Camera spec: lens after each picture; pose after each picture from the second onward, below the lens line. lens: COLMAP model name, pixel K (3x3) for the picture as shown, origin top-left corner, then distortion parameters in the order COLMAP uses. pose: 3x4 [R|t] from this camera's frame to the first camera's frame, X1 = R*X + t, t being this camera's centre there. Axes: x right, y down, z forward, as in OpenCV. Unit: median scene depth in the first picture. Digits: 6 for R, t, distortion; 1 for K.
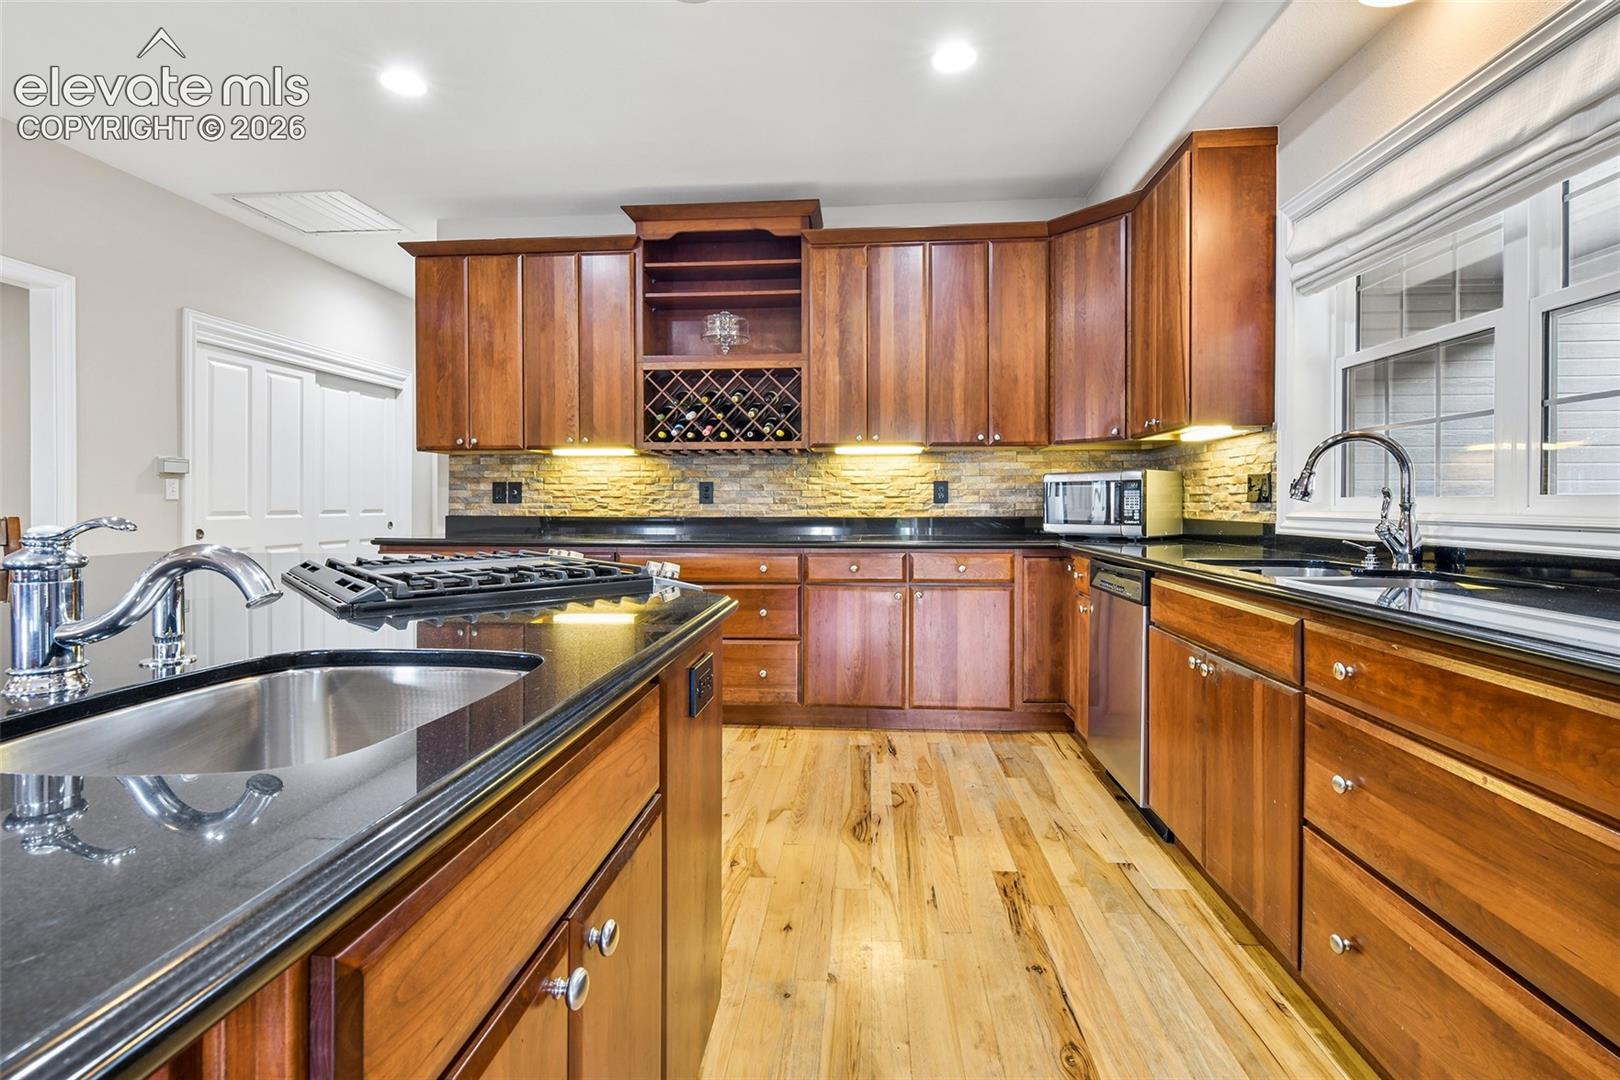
lens RADIAL K [[728.2, 0, 807.3], [0, 728.2, 506.8], [0, 0, 1]] dist [0.003016, -0.000549]
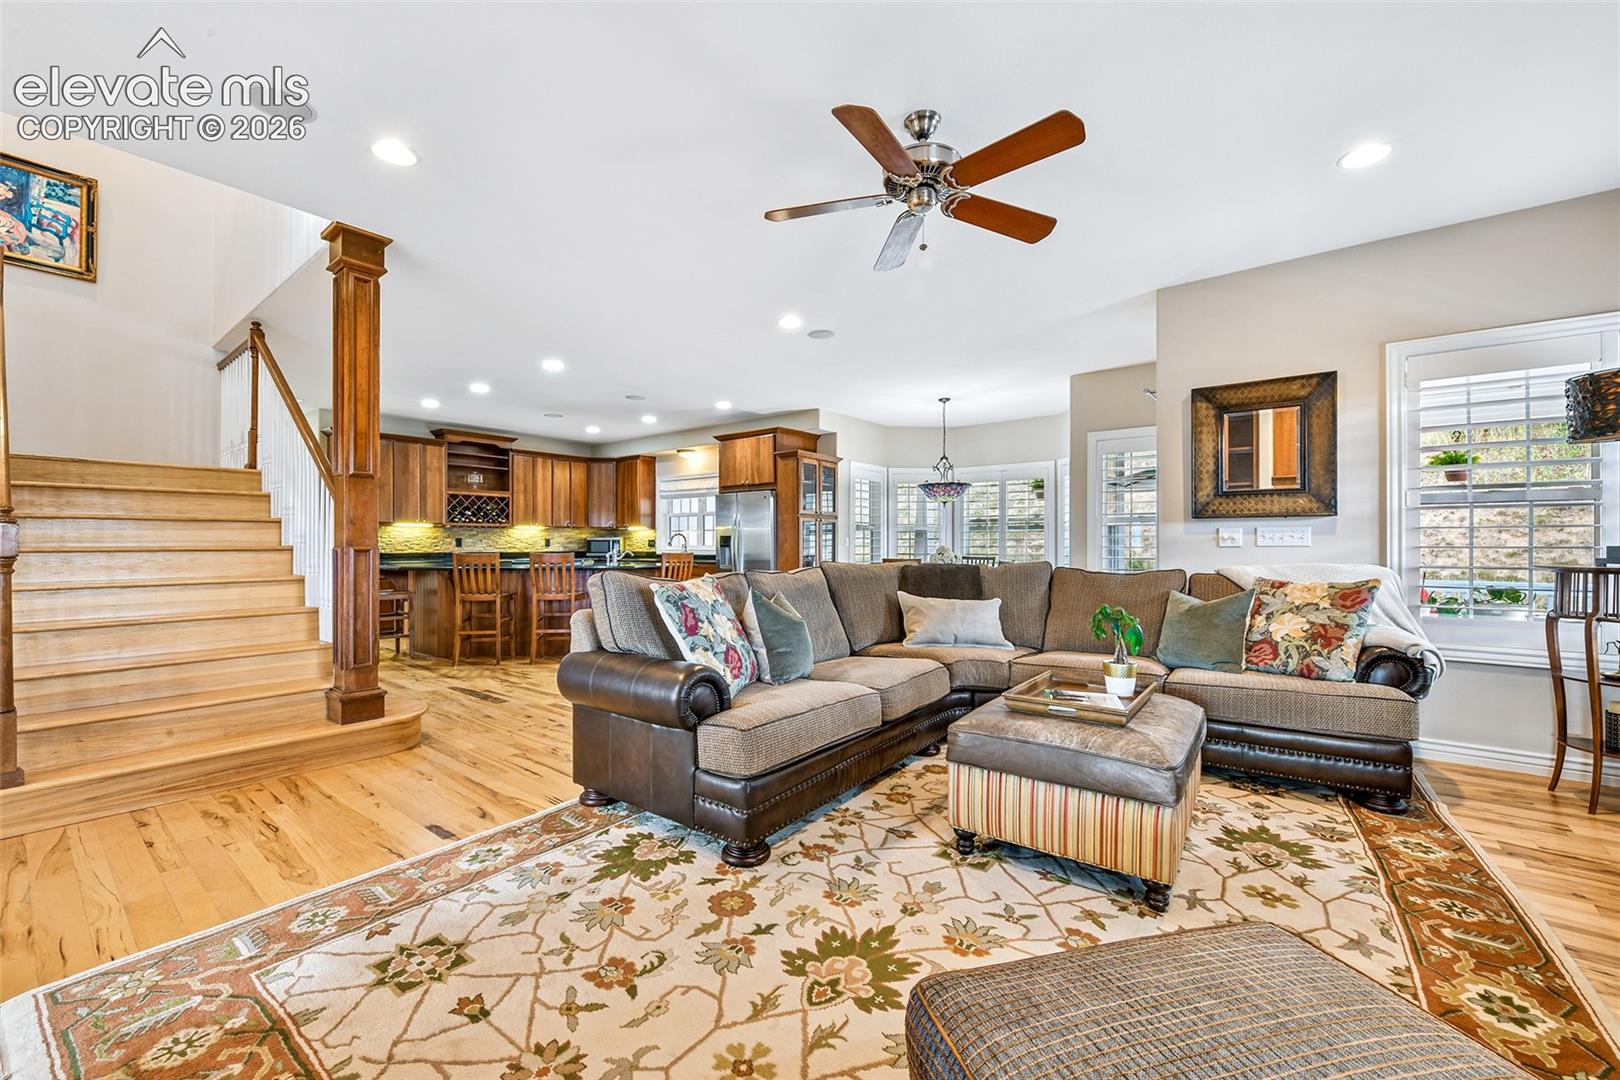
lens RADIAL K [[647.5, 0, 803.4], [0, 647.5, 546.1], [0, 0, 1]] dist [-0.014504, 0.000043]
pose [[0.557206, -0.000491, 0.830374, -1.375209], [0.003914, 0.999990, -0.002035, 0.001612], [-0.830365, 0.004384, 0.557202, -1.238025]]
